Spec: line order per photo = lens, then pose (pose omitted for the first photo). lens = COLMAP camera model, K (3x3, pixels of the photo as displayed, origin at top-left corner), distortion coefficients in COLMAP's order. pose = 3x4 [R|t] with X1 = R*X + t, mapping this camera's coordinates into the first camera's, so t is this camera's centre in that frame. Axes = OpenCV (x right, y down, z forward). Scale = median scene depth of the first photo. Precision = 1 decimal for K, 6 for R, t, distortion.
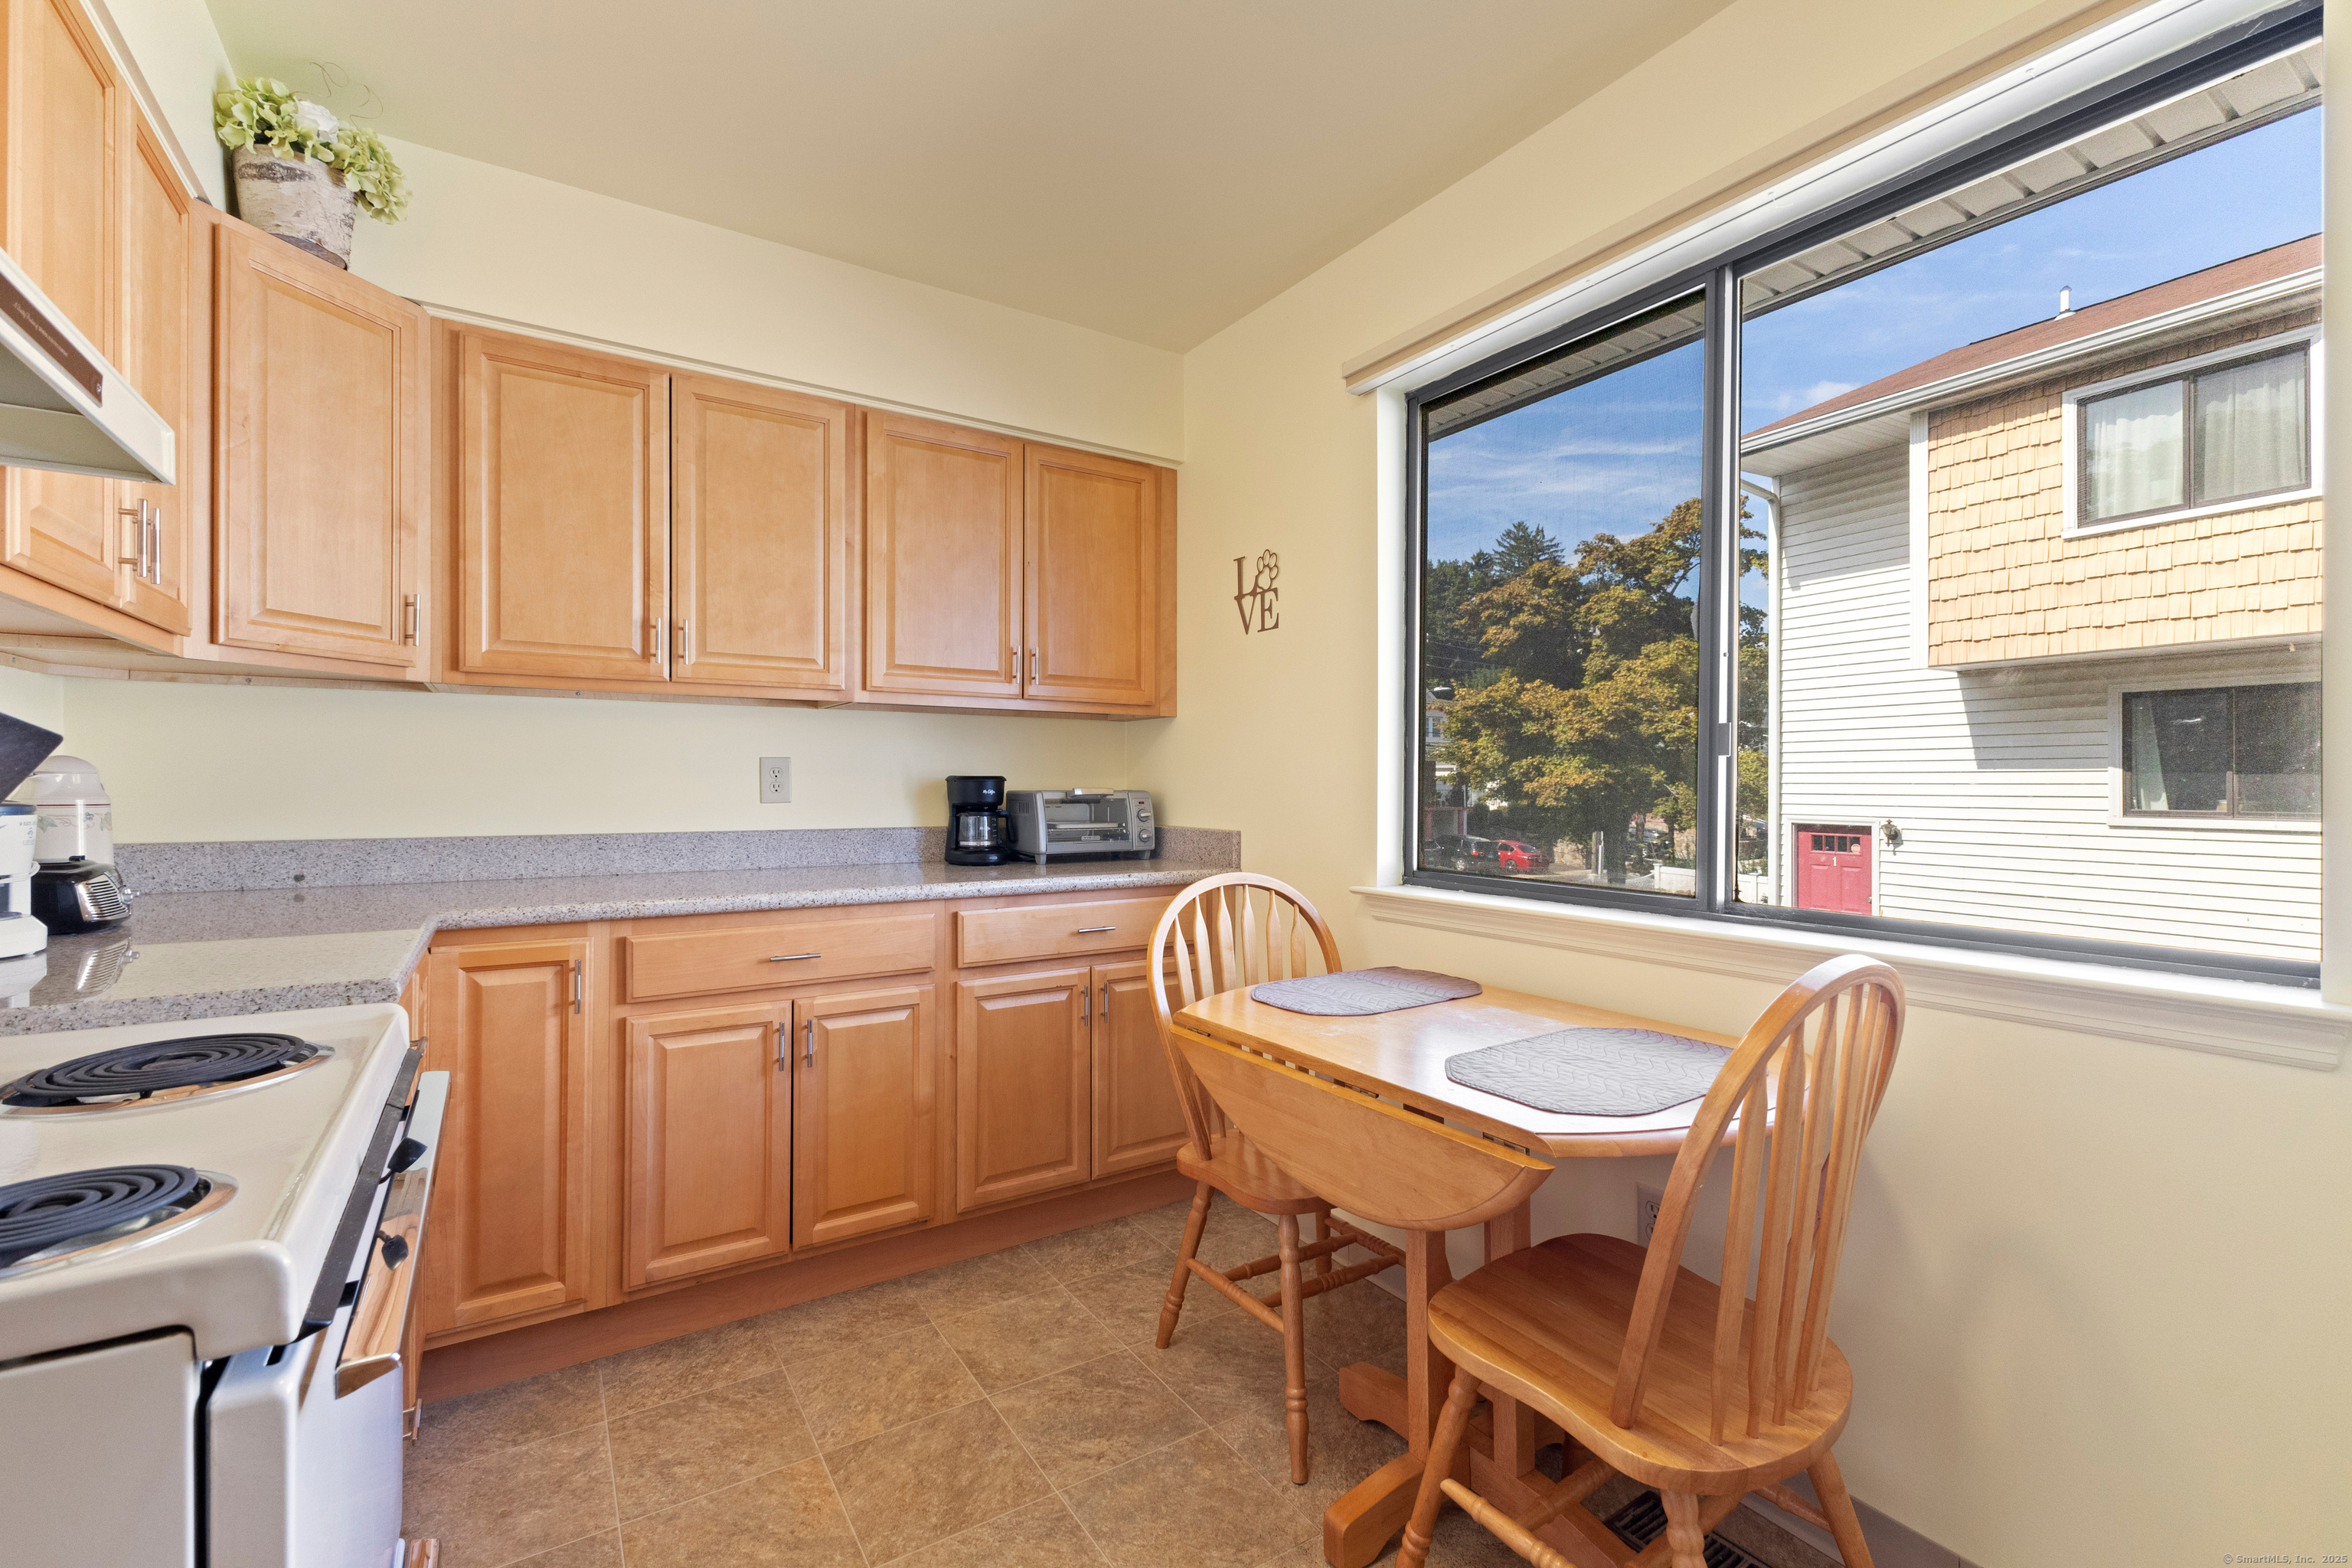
lens RADIAL K [[1015.9, 0, 1163.8], [0, 1015.9, 784.5], [0, 0, 1]] dist [0.014050, -0.004971]
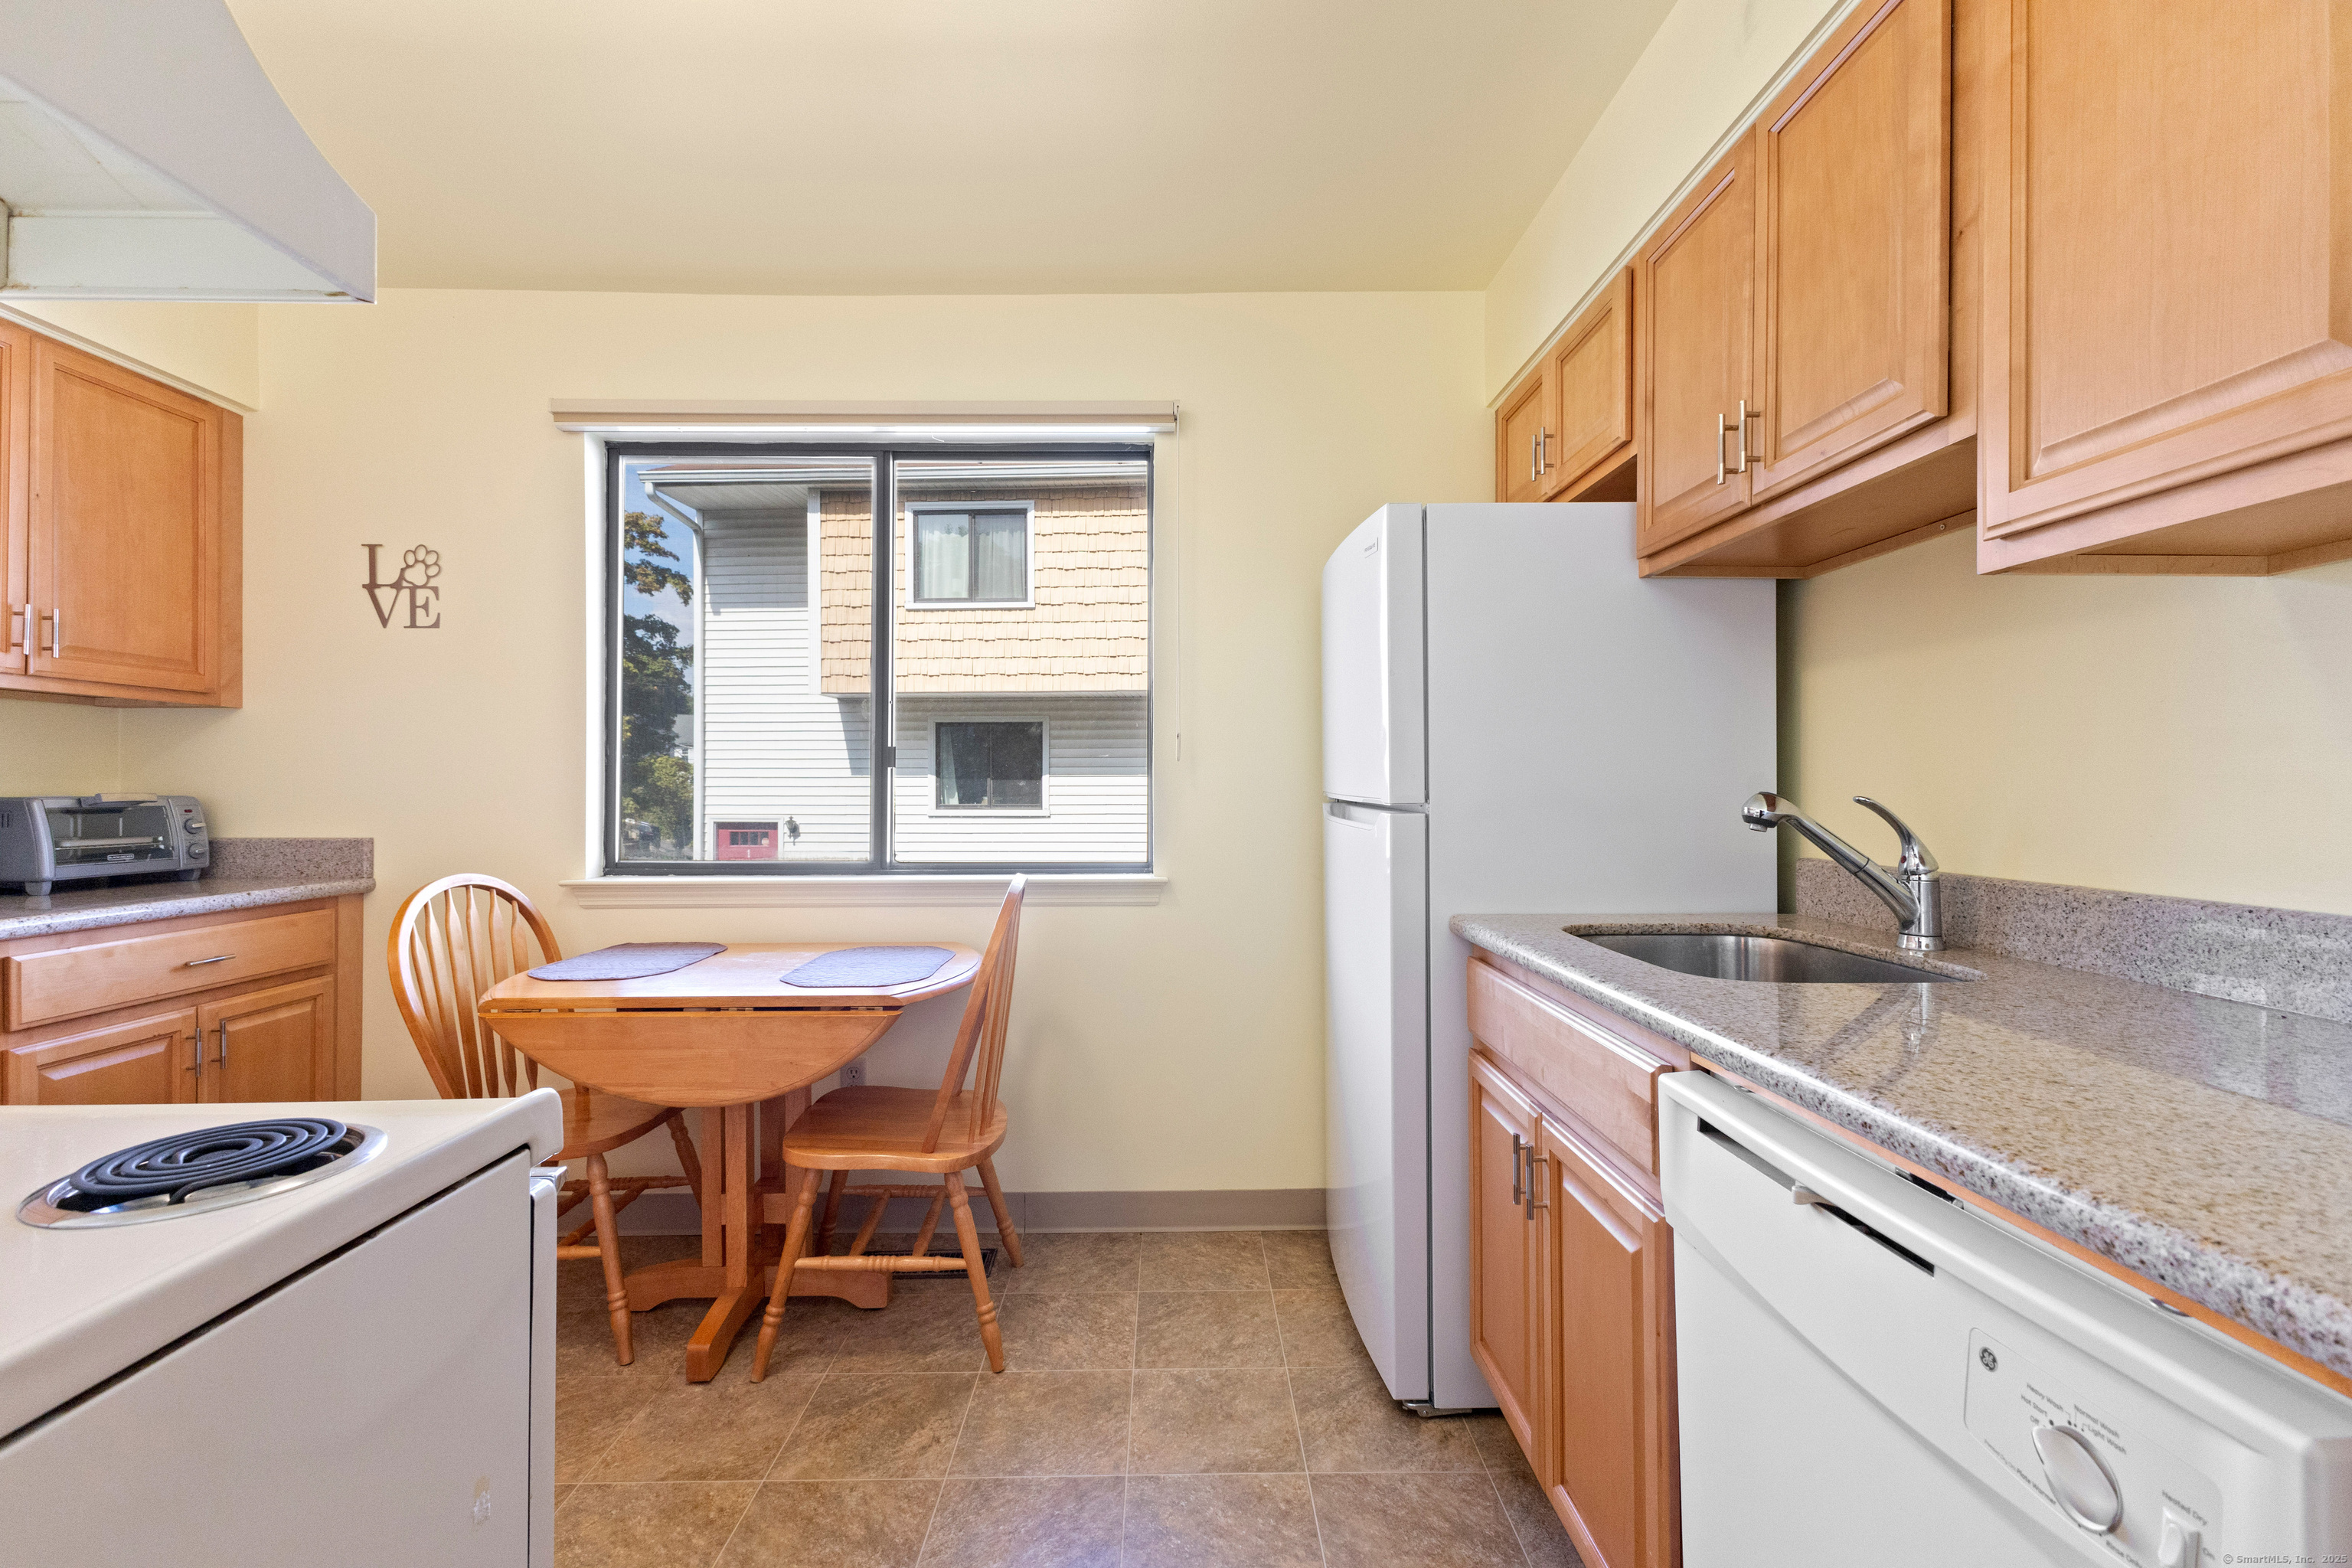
lens RADIAL K [[1015.9, 0, 1163.8], [0, 1015.9, 784.5], [0, 0, 1]] dist [0.014050, -0.004971]
pose [[0.539981, -0.000095, 0.841677, -0.294783], [0.002957, 0.999994, -0.001784, 0.000495], [-0.841672, 0.003452, 0.539978, -0.103686]]
